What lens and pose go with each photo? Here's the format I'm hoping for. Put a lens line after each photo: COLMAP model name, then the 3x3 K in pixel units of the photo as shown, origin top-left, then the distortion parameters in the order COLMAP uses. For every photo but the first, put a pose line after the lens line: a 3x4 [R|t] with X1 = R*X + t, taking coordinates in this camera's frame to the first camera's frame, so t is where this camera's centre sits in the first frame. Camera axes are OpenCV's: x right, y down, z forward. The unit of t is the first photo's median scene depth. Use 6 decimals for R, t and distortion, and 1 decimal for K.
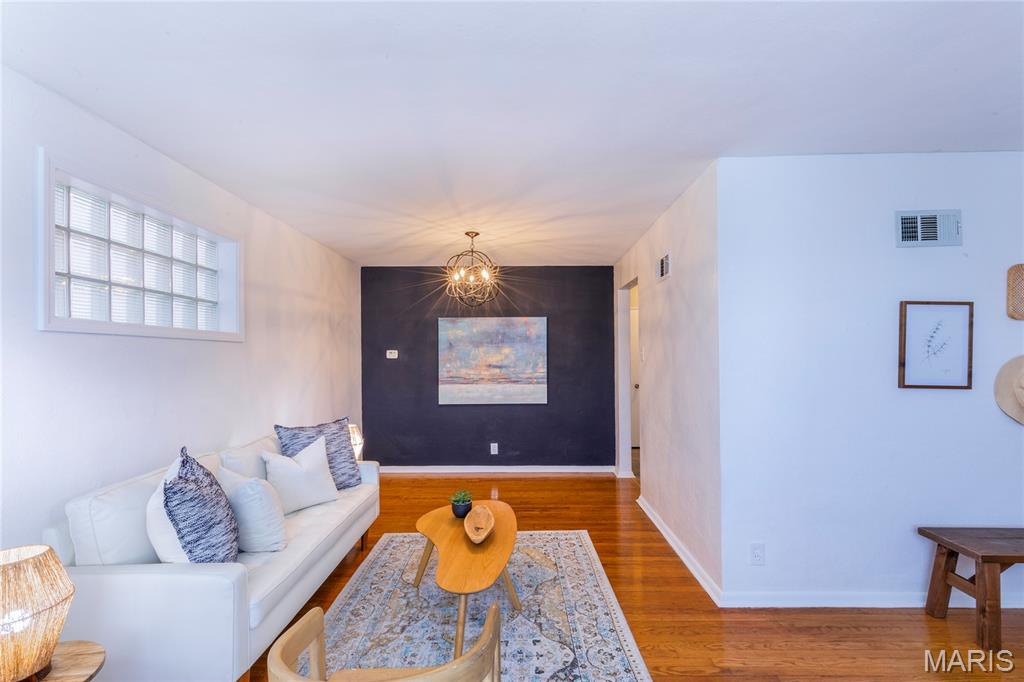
lens RADIAL K [[462.9, 0, 514.5], [0, 462.9, 350.1], [0, 0, 1]] dist [0.008885, -0.000342]
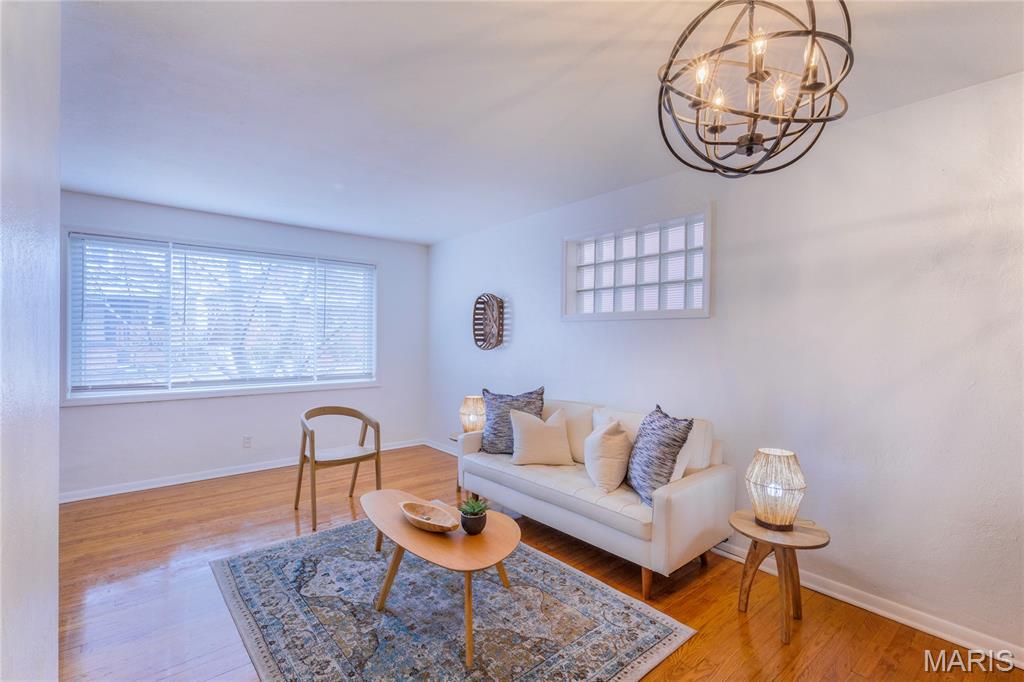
lens RADIAL K [[467.0, 0, 510.8], [0, 467.0, 338.4], [0, 0, 1]] dist [0.012092, -0.000097]
pose [[-0.760960, 0.006621, -0.648766, 0.289896], [0.010165, 0.999947, -0.001718, 0.022837], [0.648720, -0.007902, -0.760986, 1.340274]]
